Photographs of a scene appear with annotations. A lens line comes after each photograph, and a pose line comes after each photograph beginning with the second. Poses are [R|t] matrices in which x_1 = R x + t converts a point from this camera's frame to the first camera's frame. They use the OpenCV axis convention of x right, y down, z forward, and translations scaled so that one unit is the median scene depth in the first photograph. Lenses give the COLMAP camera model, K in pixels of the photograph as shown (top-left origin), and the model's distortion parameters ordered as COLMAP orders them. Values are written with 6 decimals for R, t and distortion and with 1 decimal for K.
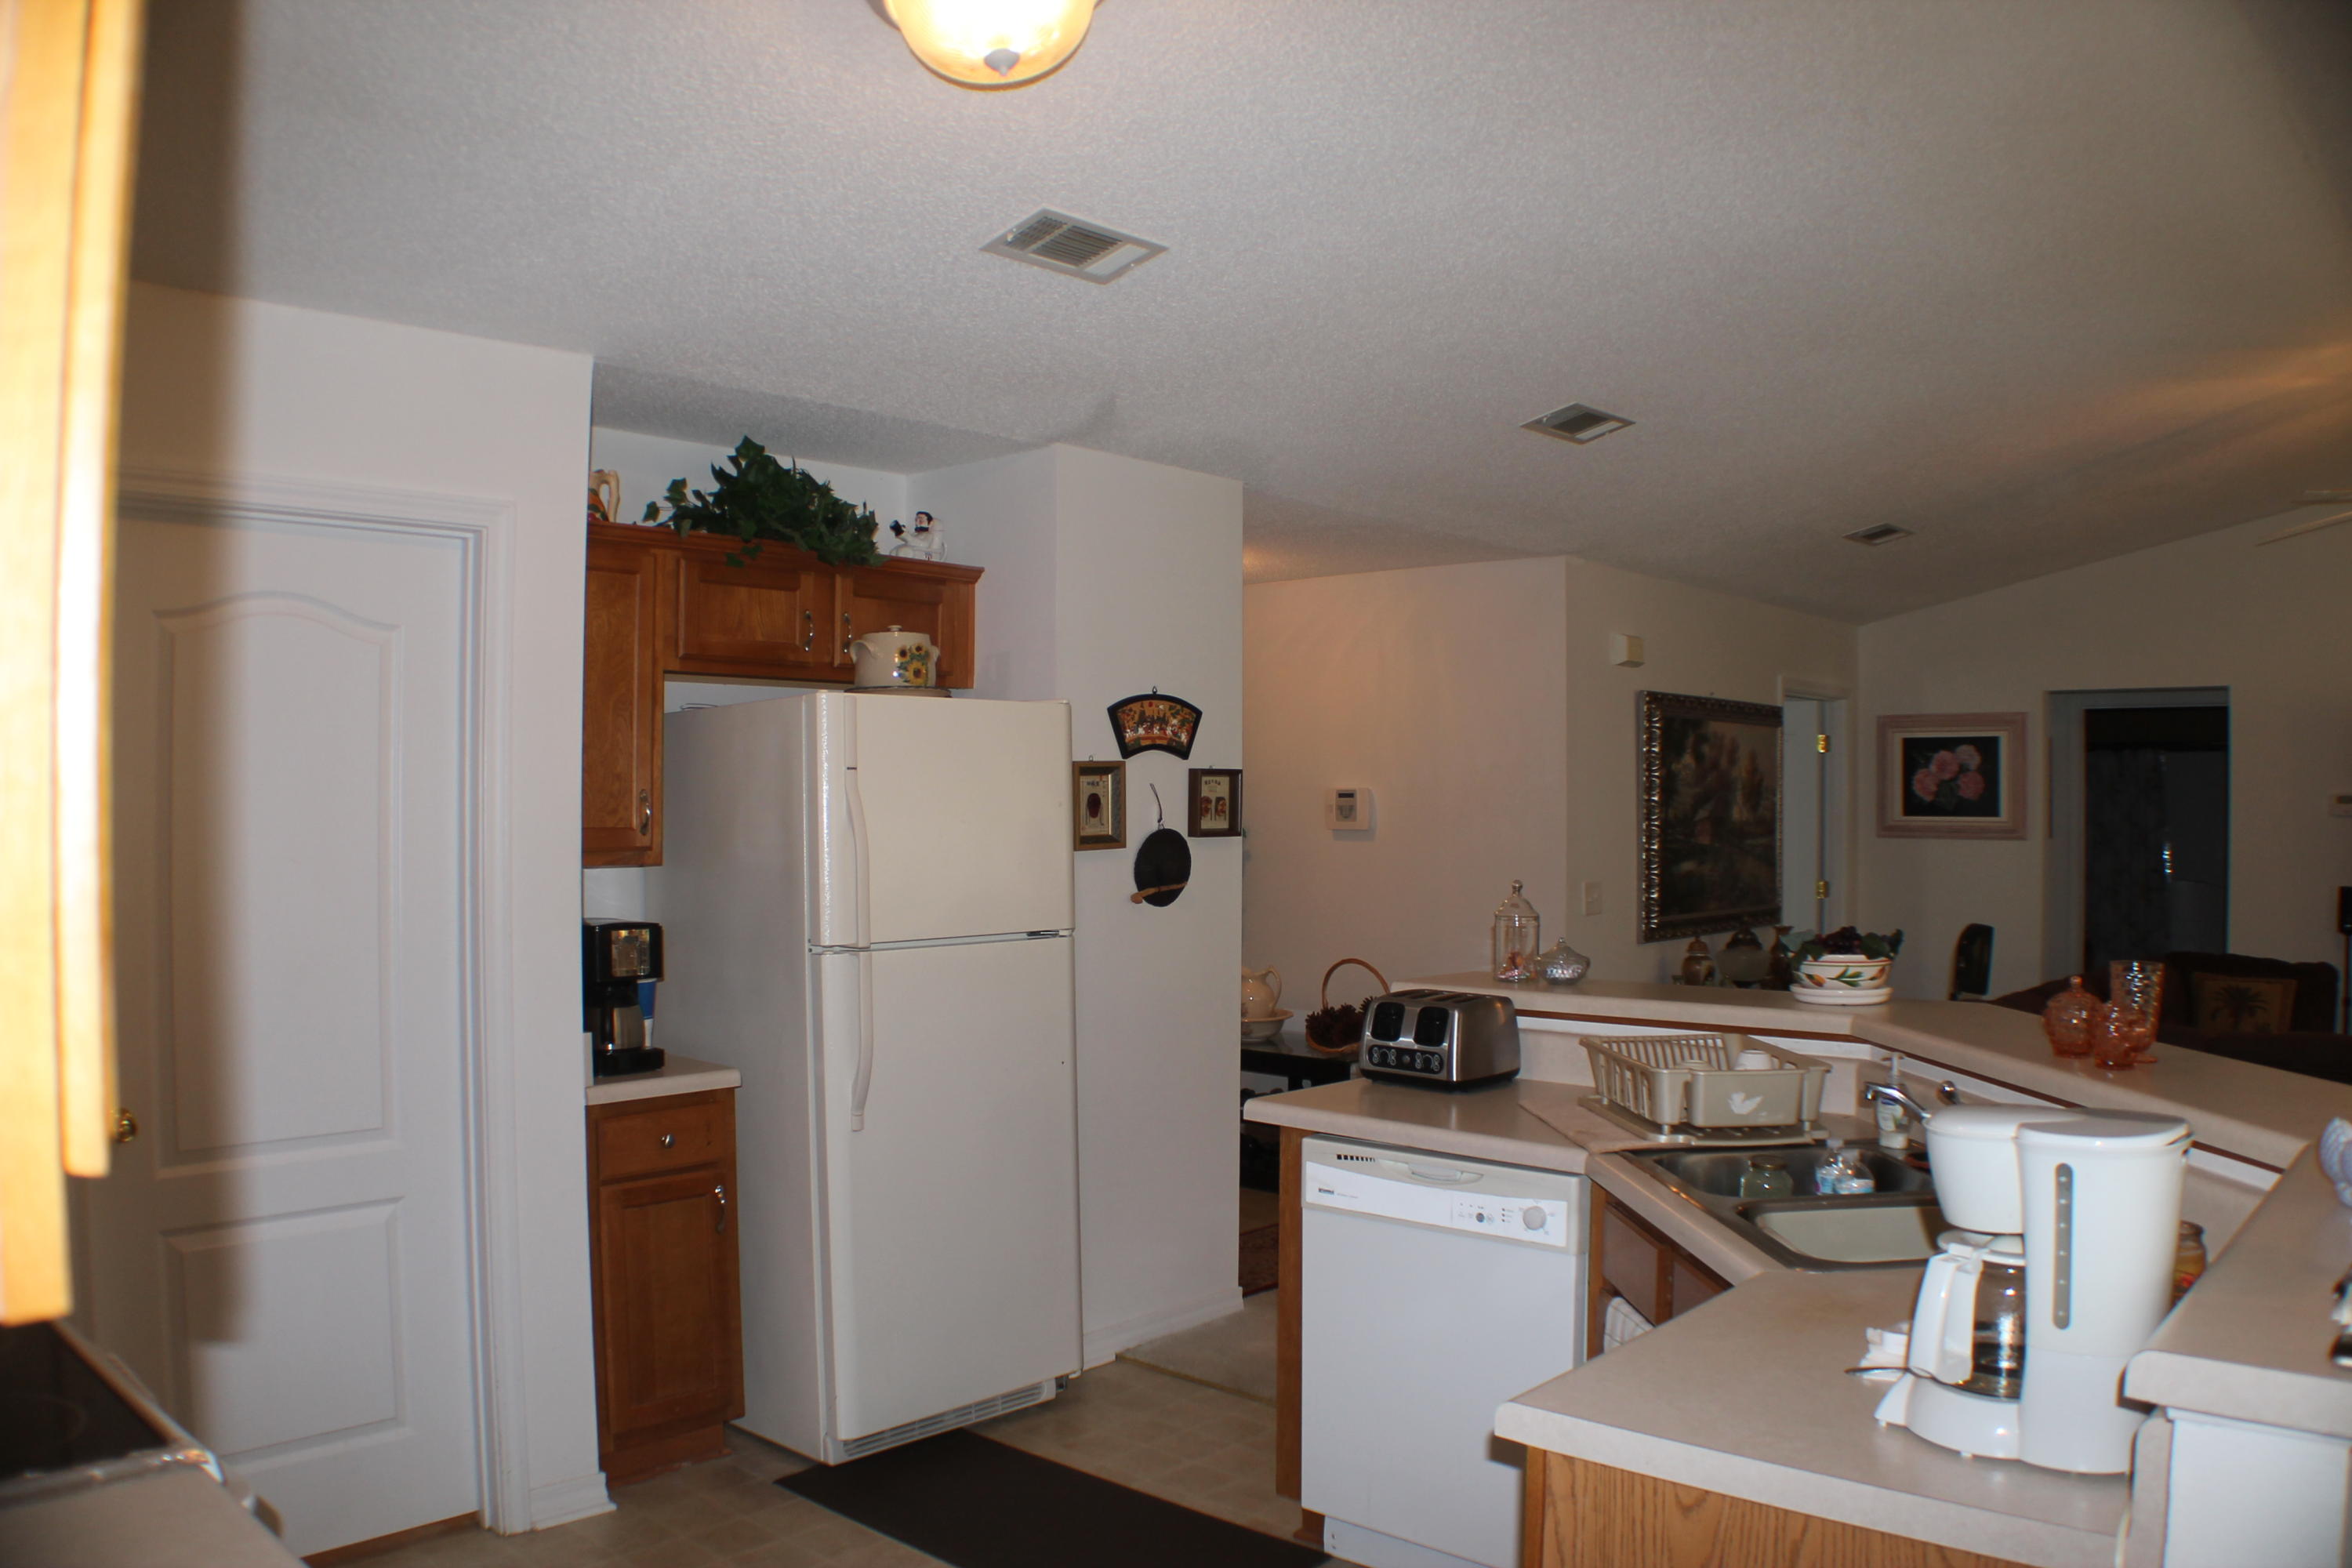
lens RADIAL K [[1831.9, 0, 1176.0], [0, 1831.9, 784.0], [0, 0, 1]] dist [-0.158896, 0.006870]
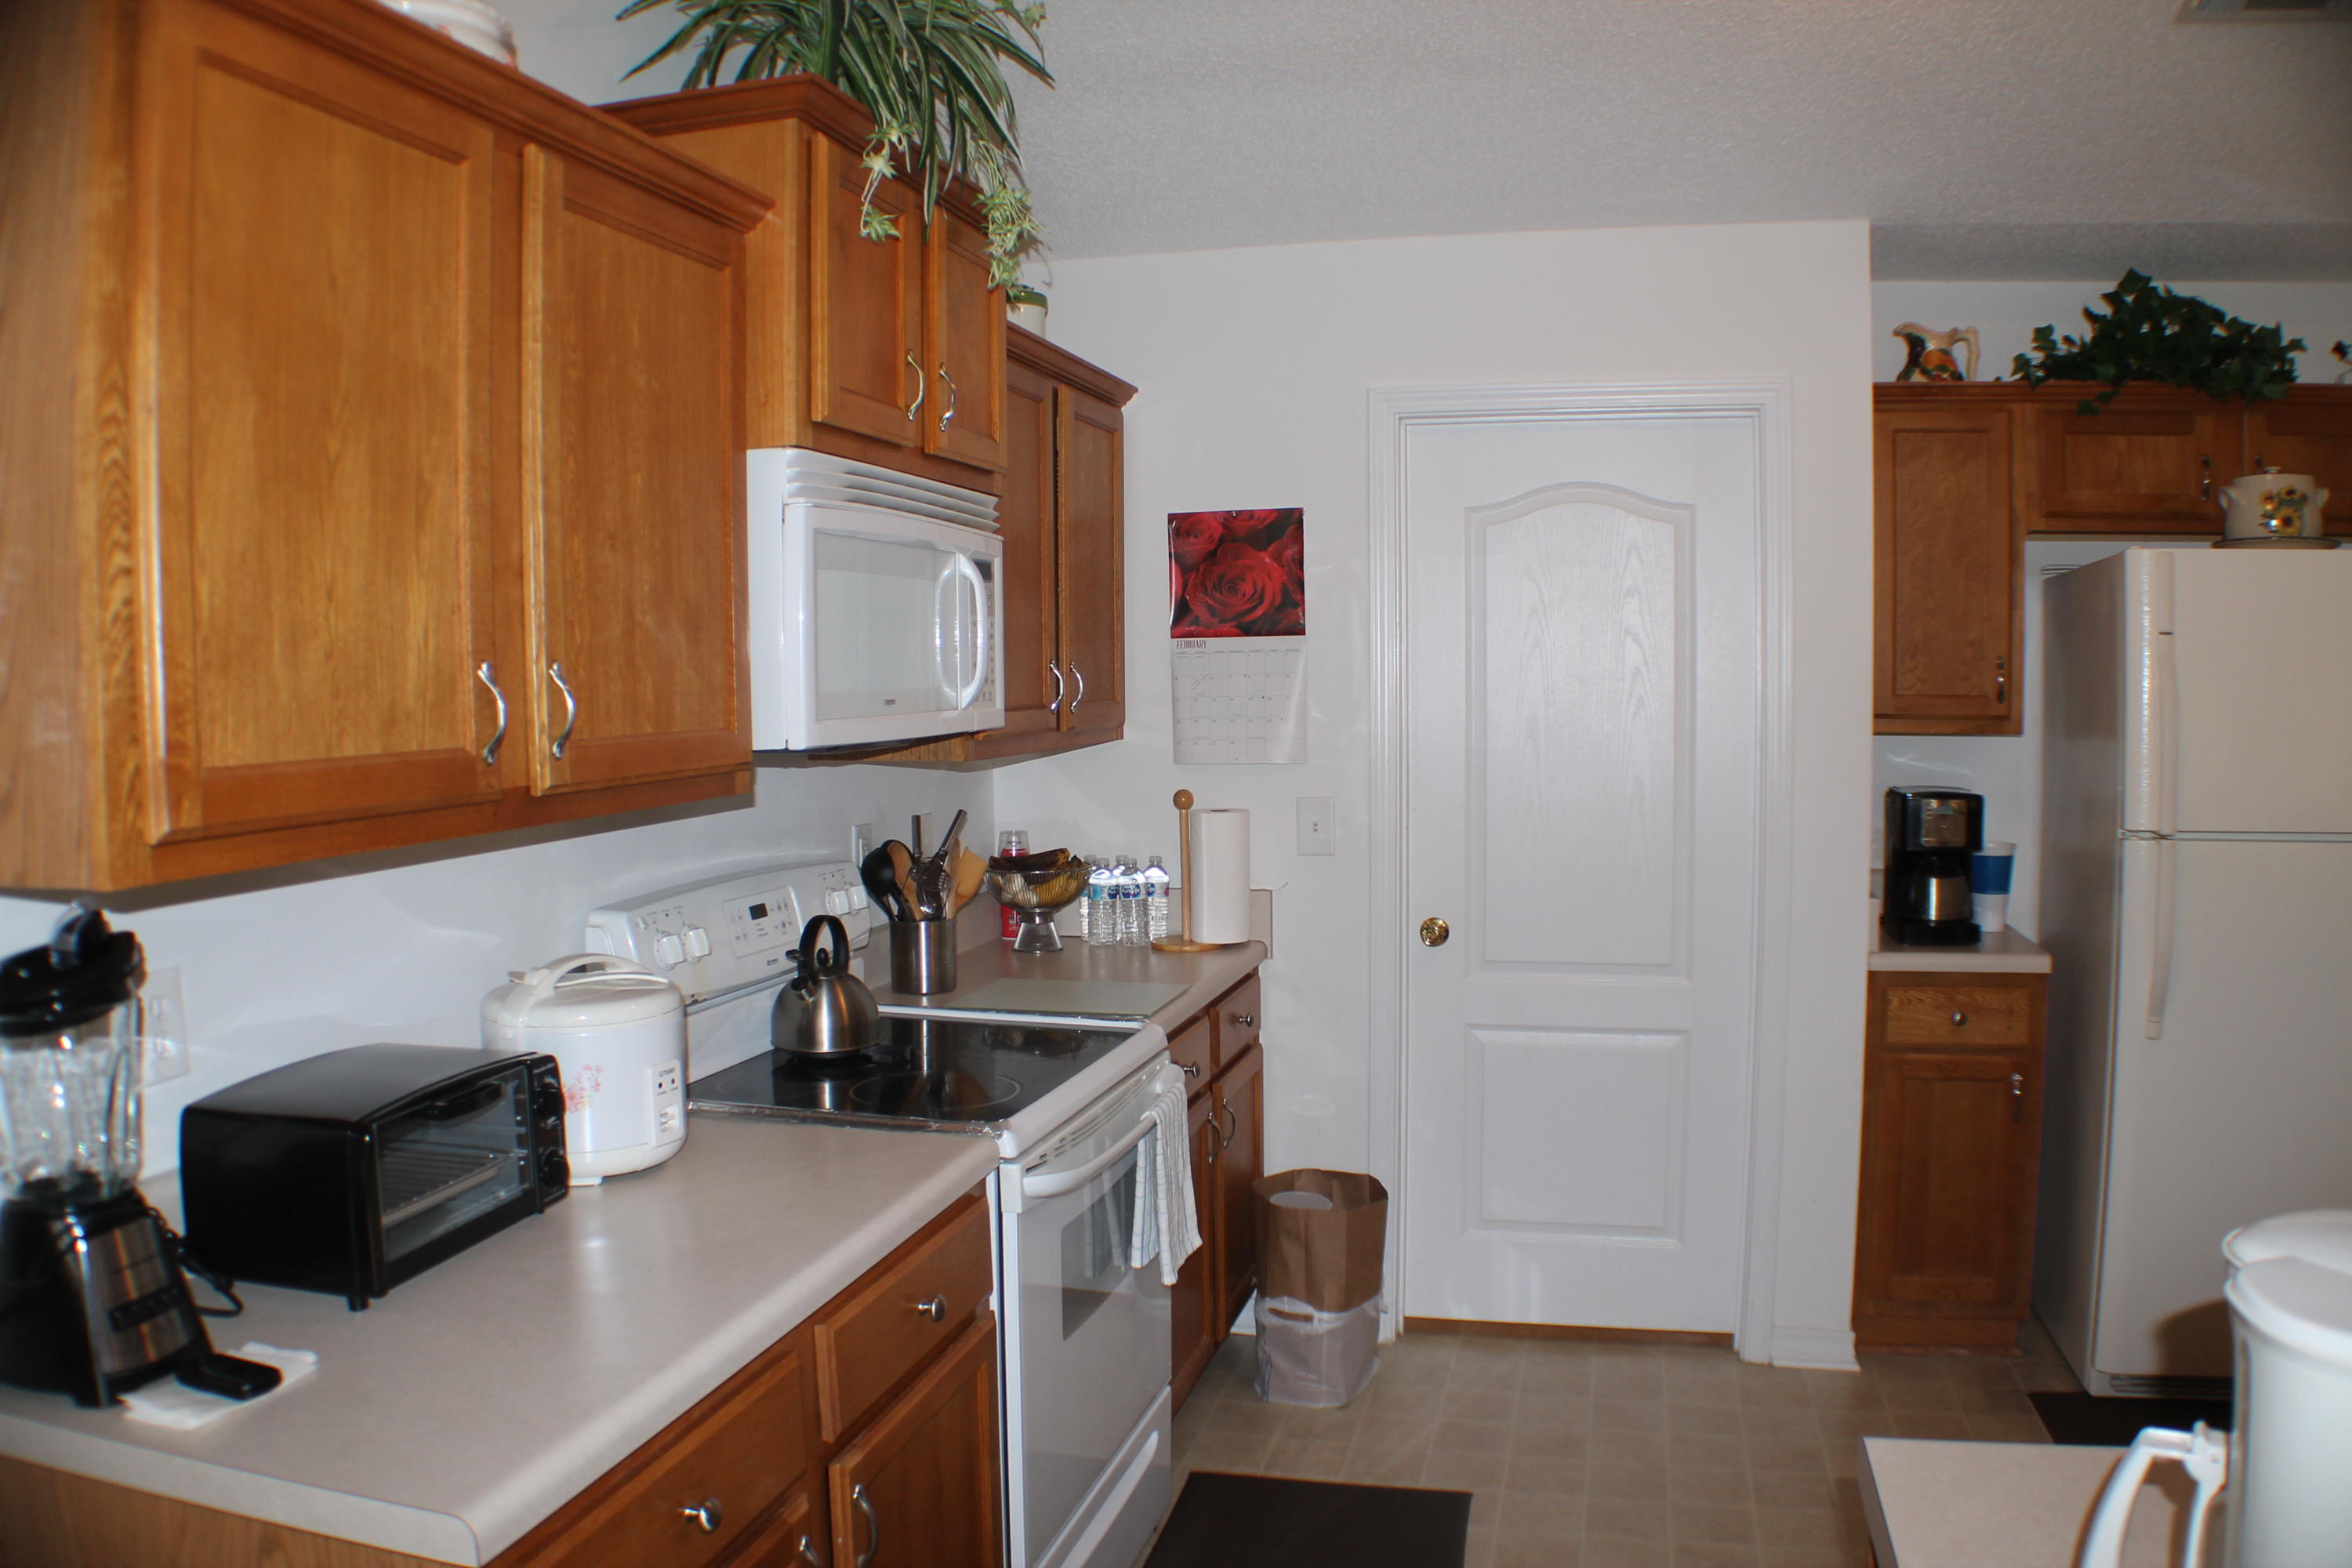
lens RADIAL K [[1831.9, 0, 1176.0], [0, 1831.9, 784.0], [0, 0, 1]] dist [-0.158896, 0.006870]
pose [[0.474386, 0.055707, -0.878553, 0.328914], [0.009862, 0.997597, 0.068581, 0.001952], [0.880262, -0.041198, 0.472696, 0.168341]]
